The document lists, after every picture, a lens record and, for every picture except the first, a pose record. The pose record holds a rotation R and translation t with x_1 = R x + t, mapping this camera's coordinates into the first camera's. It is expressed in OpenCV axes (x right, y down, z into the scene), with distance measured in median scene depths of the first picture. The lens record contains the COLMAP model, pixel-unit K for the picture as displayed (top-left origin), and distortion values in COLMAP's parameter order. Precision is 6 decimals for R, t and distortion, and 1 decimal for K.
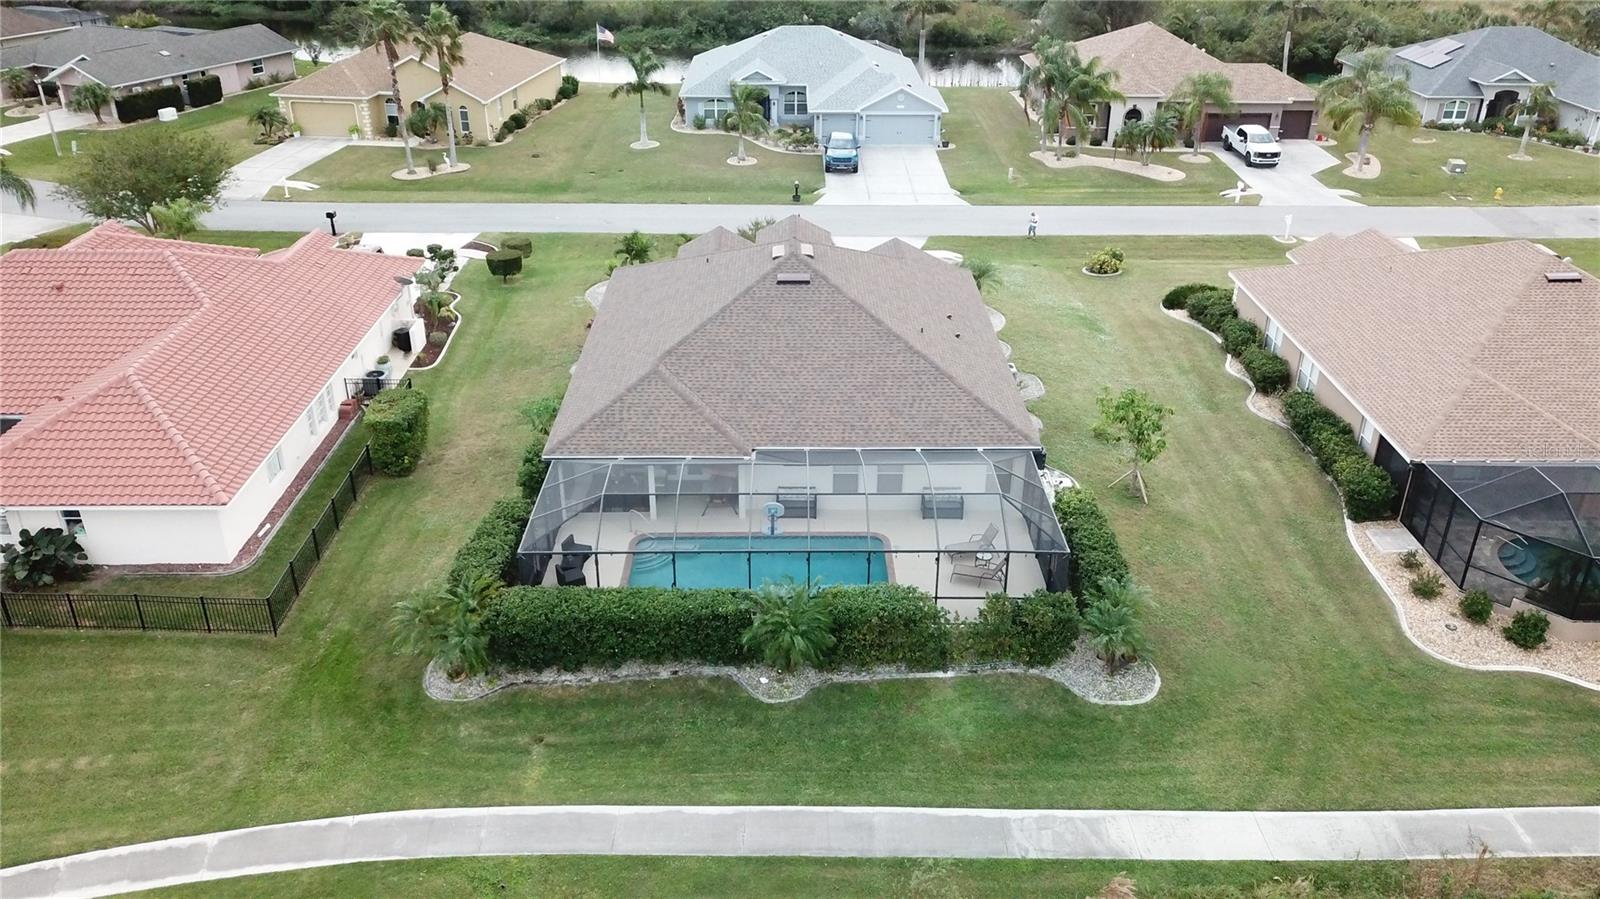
lens RADIAL K [[1229.5, 0, 800.0], [0, 1229.5, 449.5], [0, 0, 1]] dist [0.004149, 0.000938]
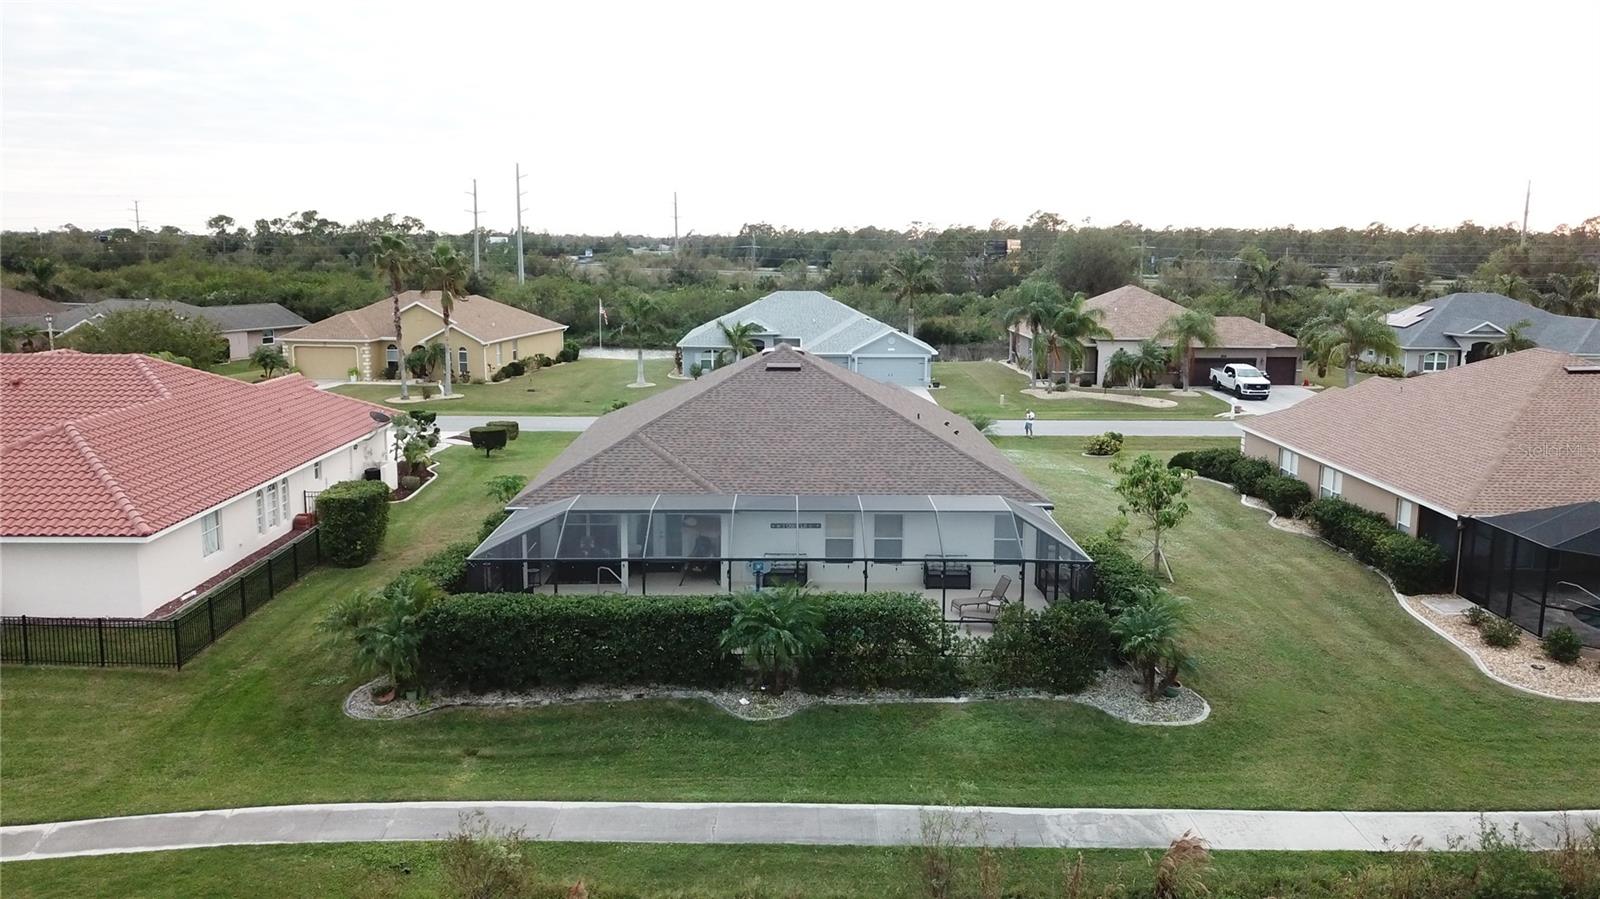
lens RADIAL K [[1229.5, 0, 800.0], [0, 1229.5, 449.5], [0, 0, 1]] dist [0.004149, 0.000938]
pose [[0.999994, 0.001829, 0.002909, 0.006453], [-0.000866, 0.953374, -0.301791, 0.273789], [-0.003325, 0.301787, 0.953370, 0.134544]]
